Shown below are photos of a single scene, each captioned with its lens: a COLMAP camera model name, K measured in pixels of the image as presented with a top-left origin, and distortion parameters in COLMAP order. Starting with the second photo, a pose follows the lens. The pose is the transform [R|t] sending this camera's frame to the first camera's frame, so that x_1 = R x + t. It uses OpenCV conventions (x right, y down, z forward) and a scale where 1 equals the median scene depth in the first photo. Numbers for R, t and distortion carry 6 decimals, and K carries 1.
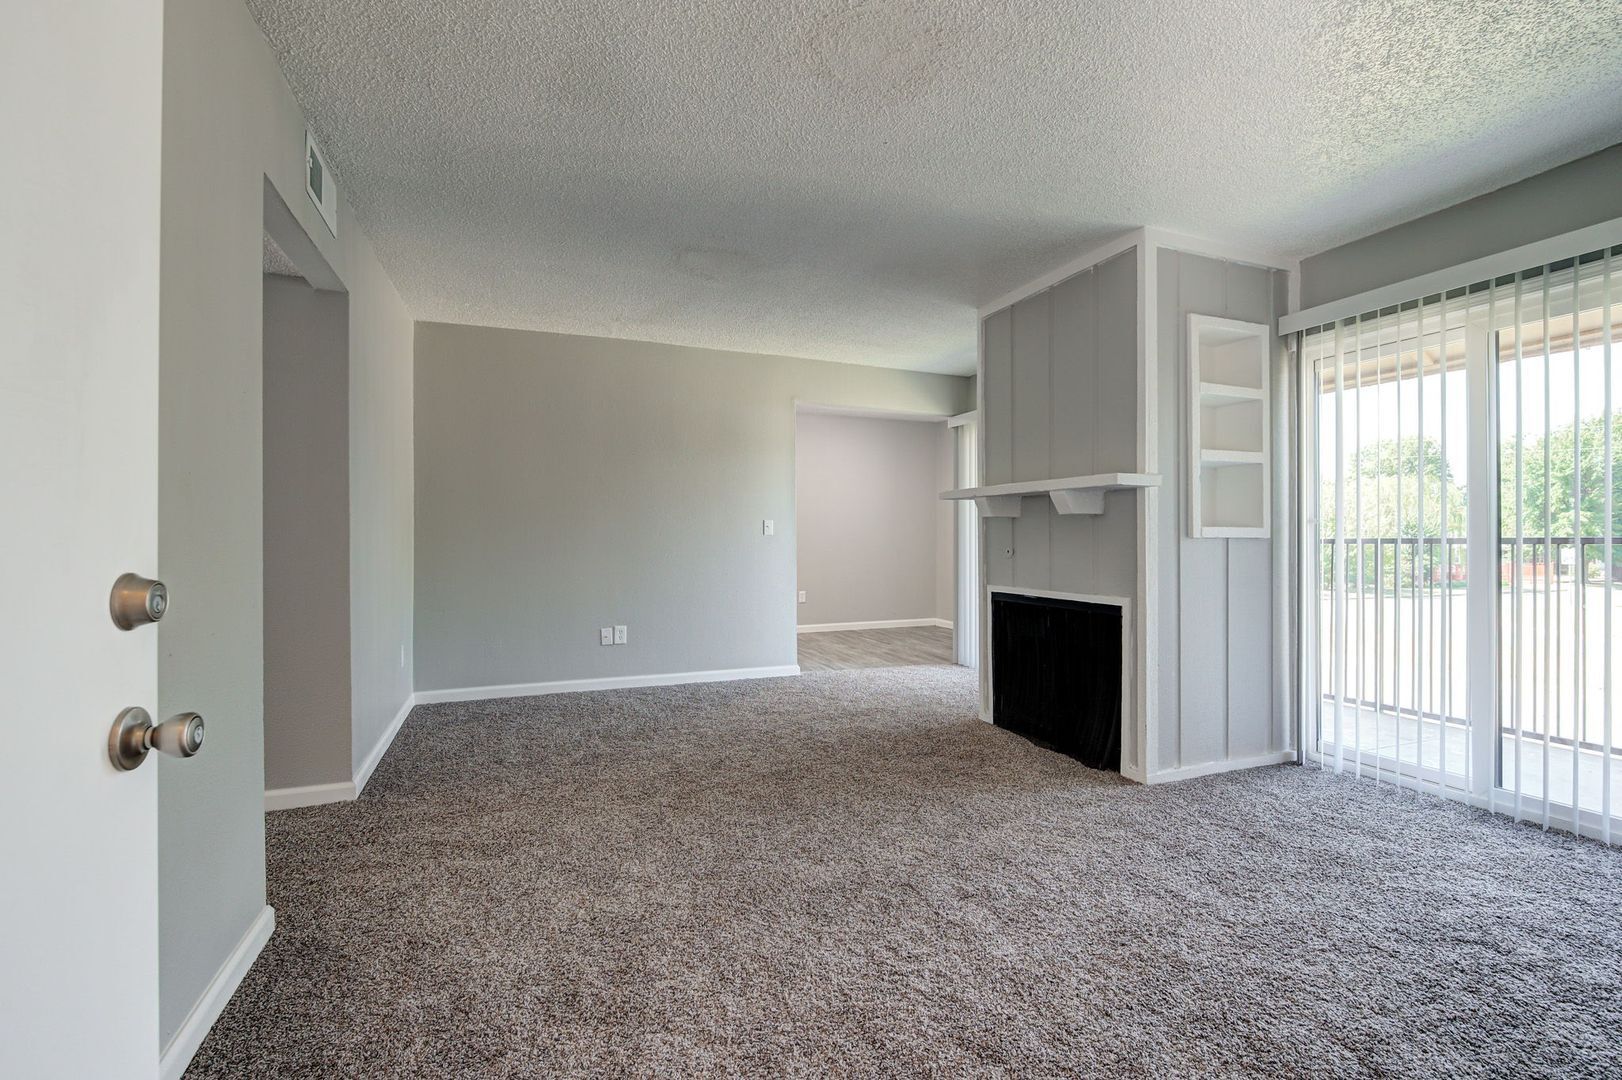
lens RADIAL K [[722.8, 0, 814.2], [0, 722.8, 540.8], [0, 0, 1]] dist [-0.002722, -0.000275]
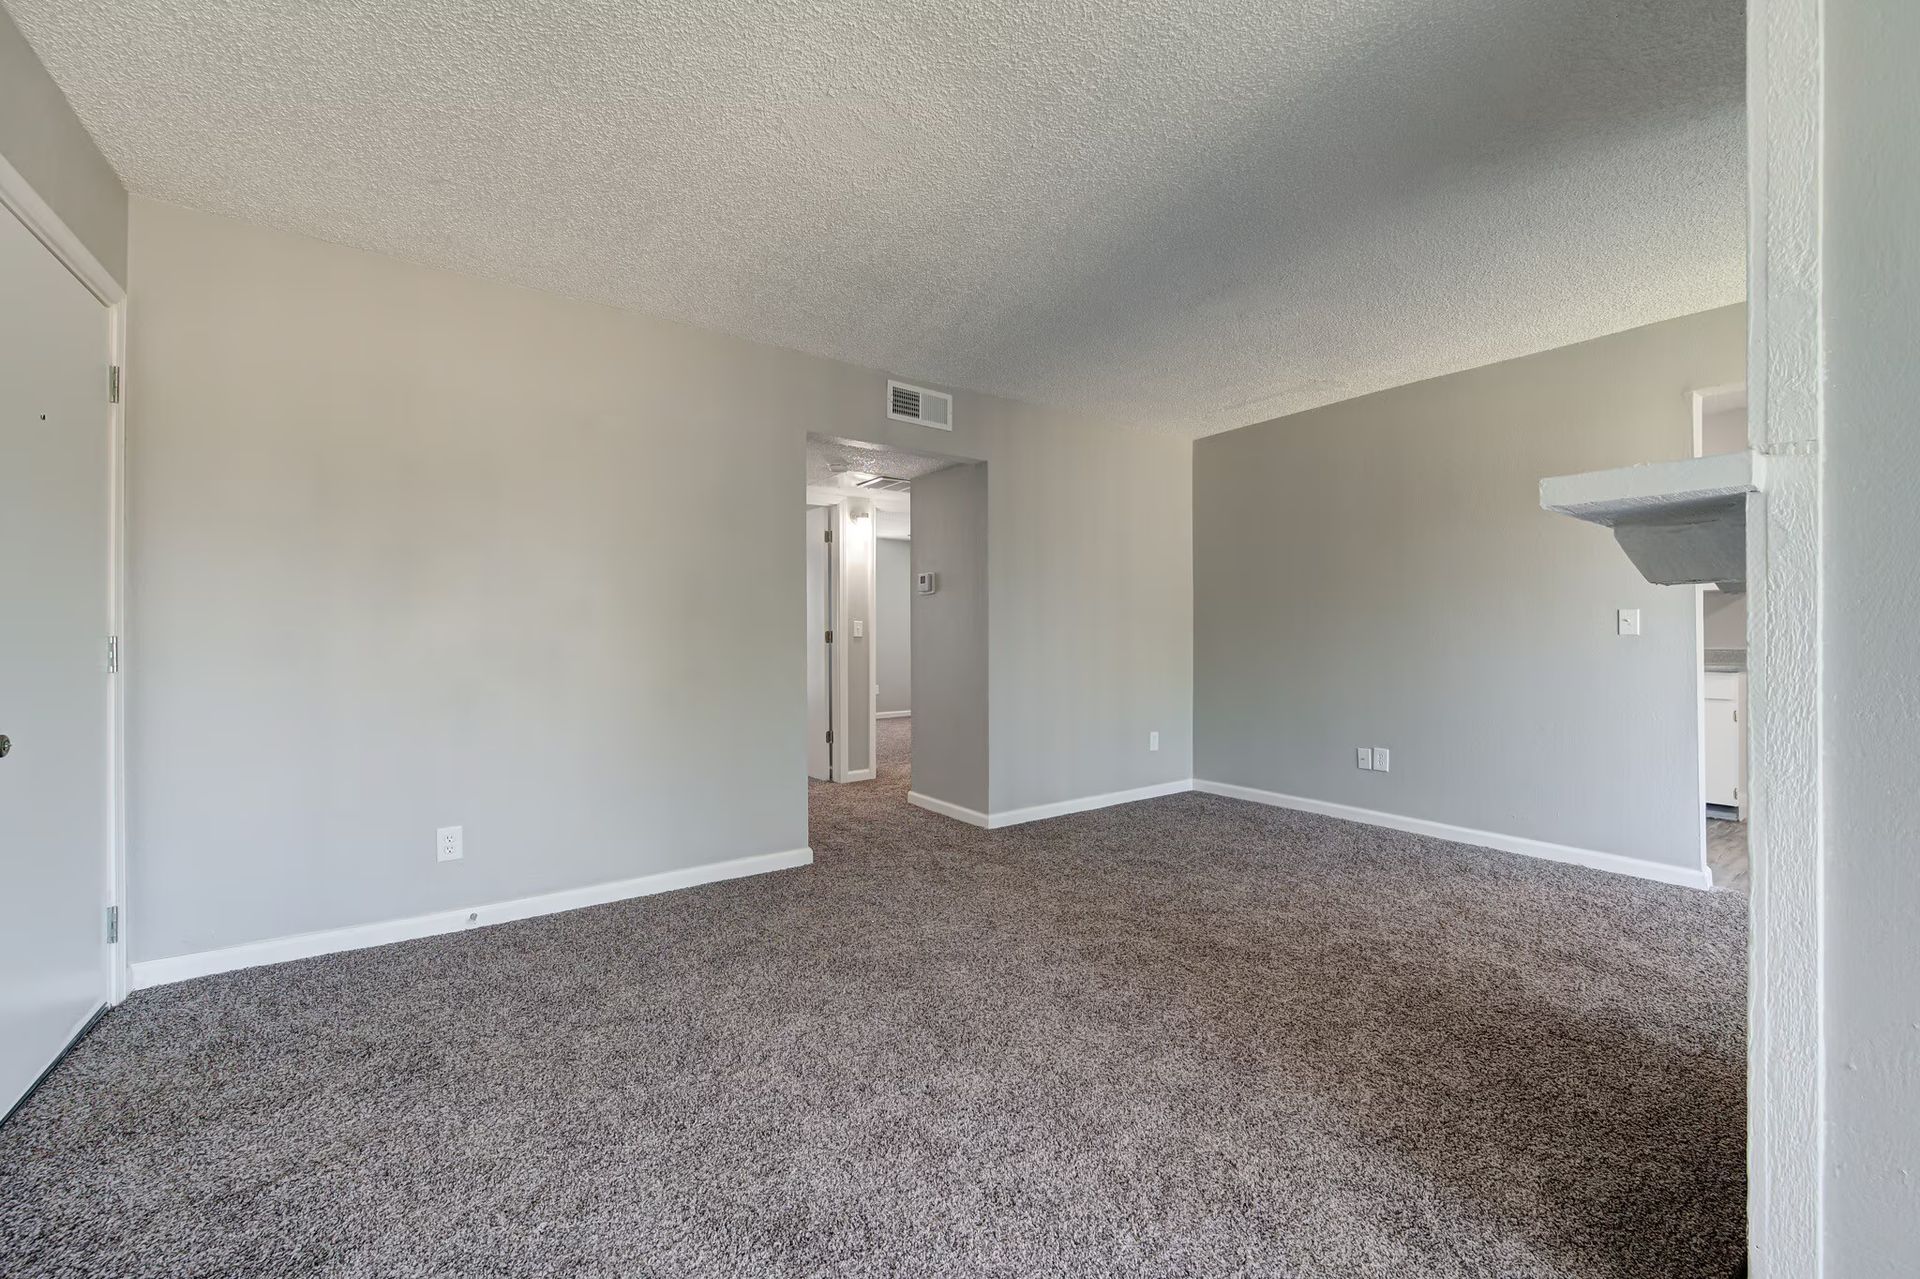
lens RADIAL K [[748.5, 0, 971.2], [0, 748.5, 635.9], [0, 0, 1]] dist [-0.003248, -0.000815]
pose [[0.248990, -0.000326, -0.968506, 0.496484], [-0.006783, 0.999975, -0.002080, -0.002784], [0.968482, 0.007087, 0.248981, 0.413251]]
